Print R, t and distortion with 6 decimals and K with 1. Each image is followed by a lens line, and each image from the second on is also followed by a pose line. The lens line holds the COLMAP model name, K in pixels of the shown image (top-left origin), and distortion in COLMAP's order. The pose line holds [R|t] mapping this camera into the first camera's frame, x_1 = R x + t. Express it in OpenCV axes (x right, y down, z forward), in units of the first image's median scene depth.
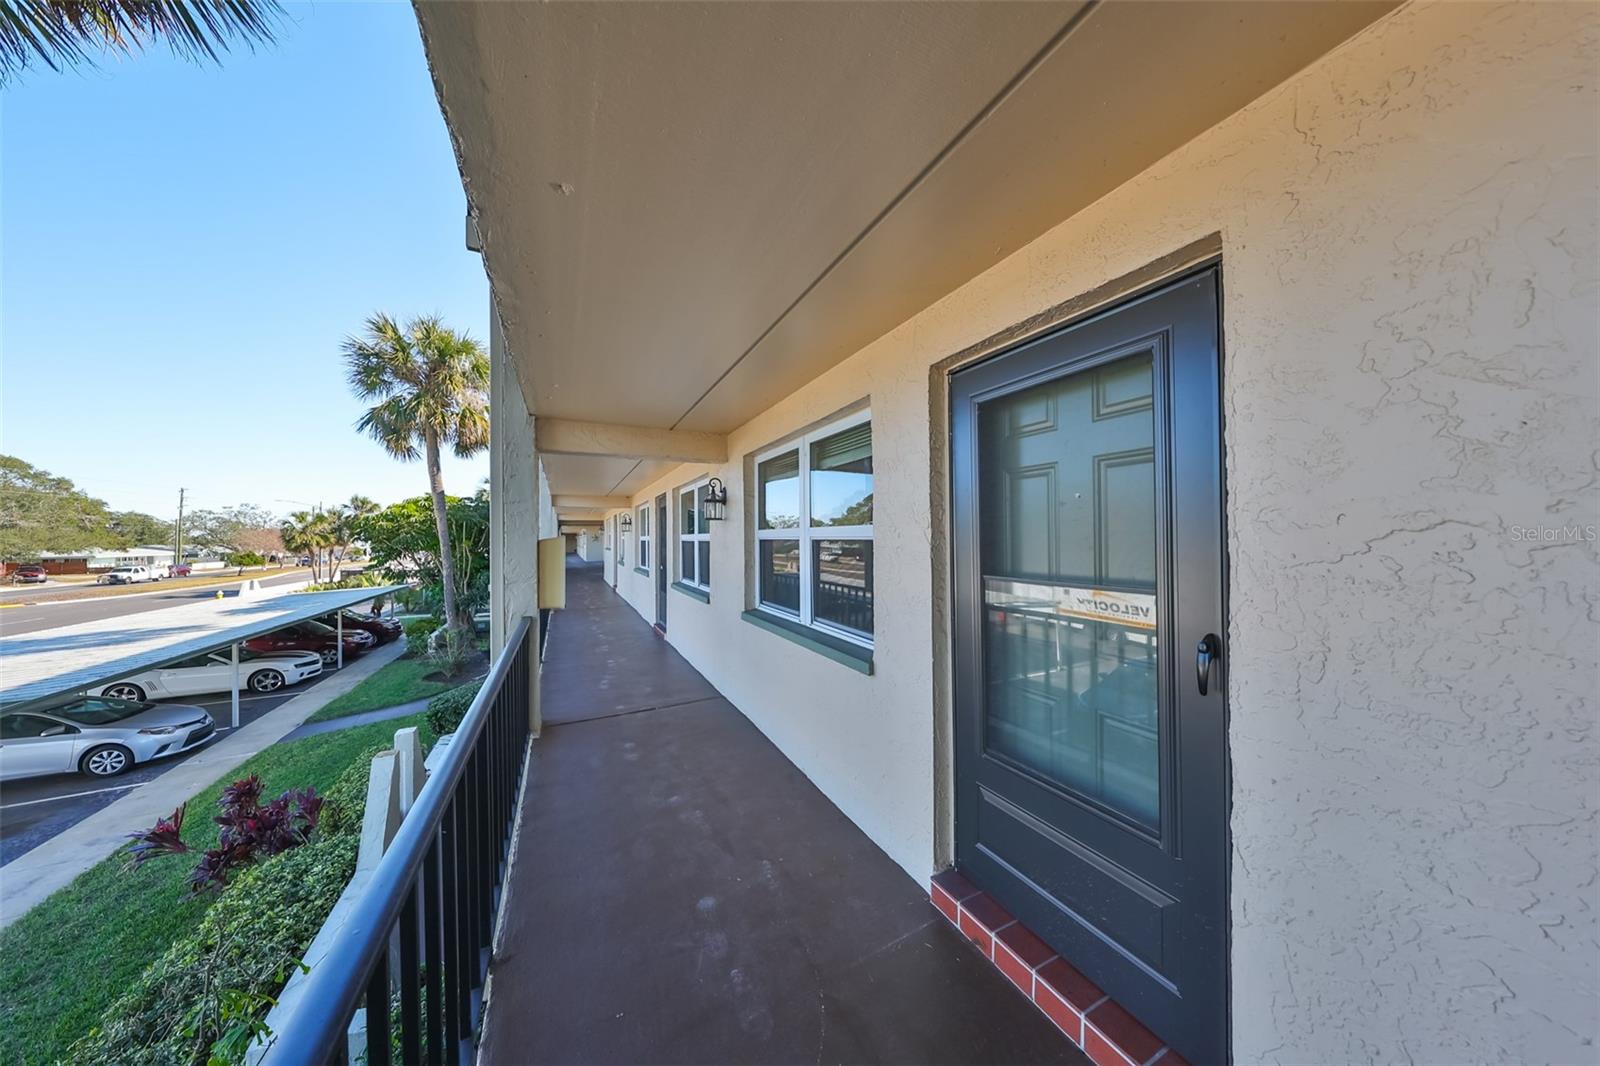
lens RADIAL K [[482.0, 0, 792.6], [0, 482.0, 531.7], [0, 0, 1]] dist [0.000304, 0.000047]
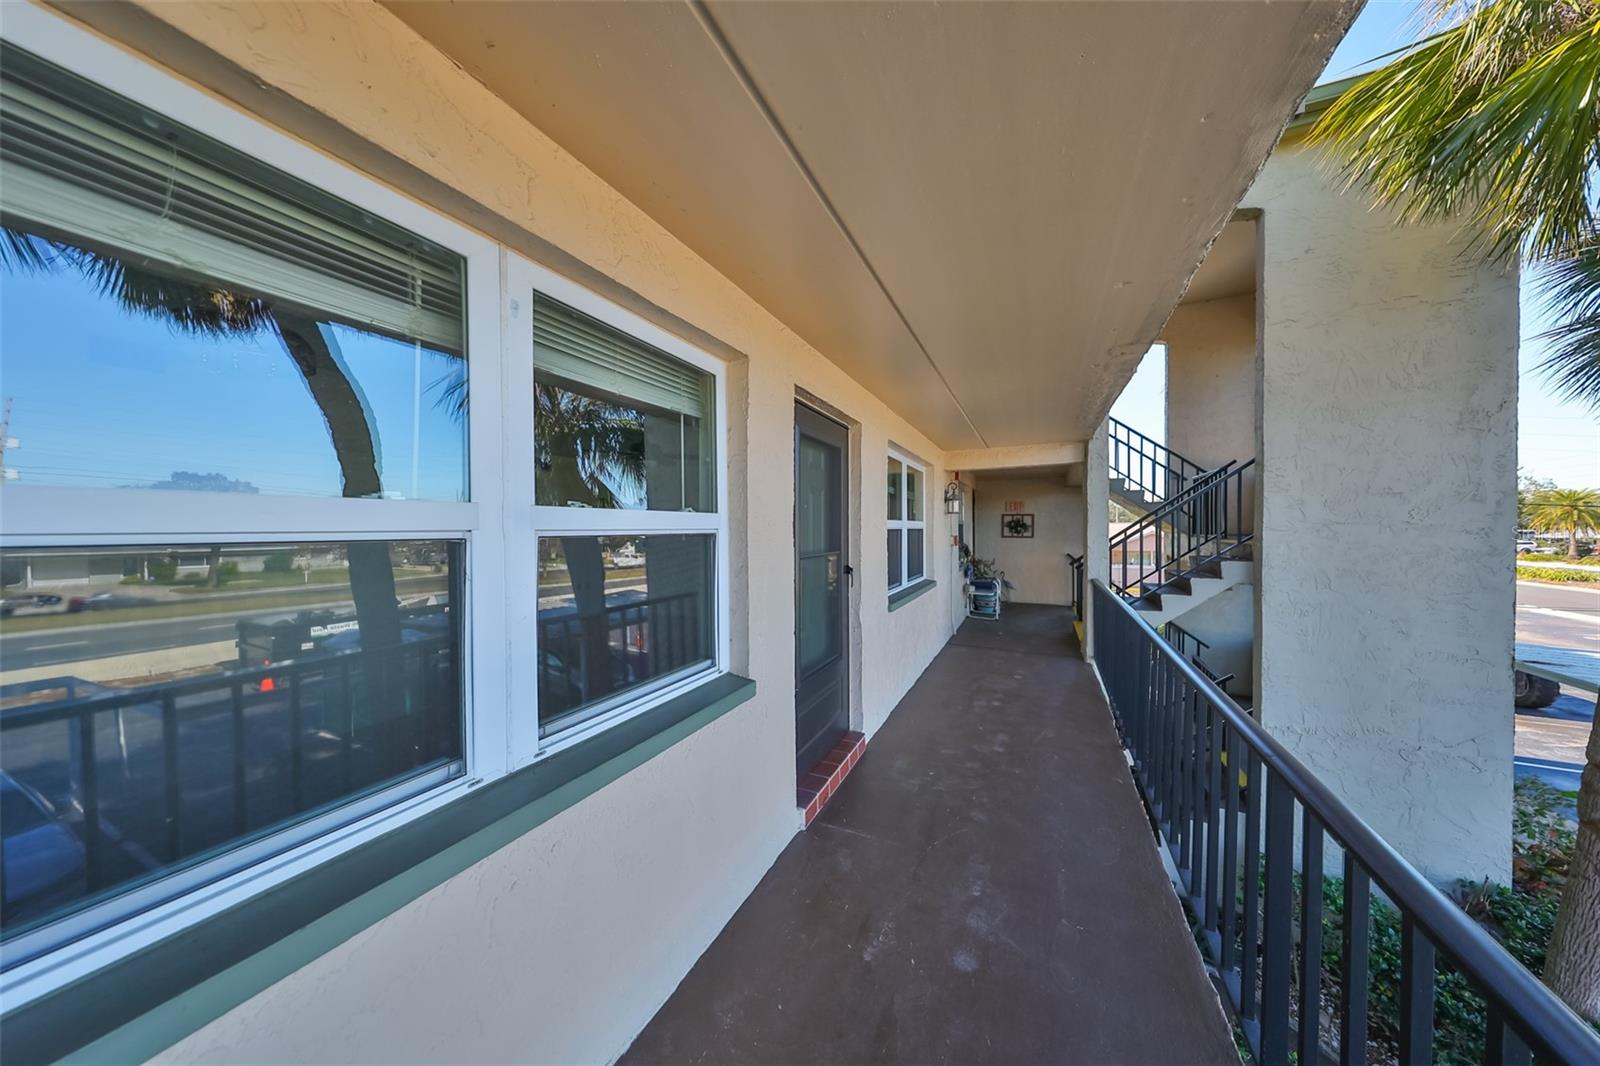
lens RADIAL K [[488.7, 0, 807.0], [0, 488.7, 535.8], [0, 0, 1]] dist [0.000303, 0.000027]
pose [[-0.637131, 0.004116, 0.770745, -0.512871], [0.008093, 0.999966, 0.001350, 0.021623], [-0.770713, 0.007098, -0.637143, 1.361271]]
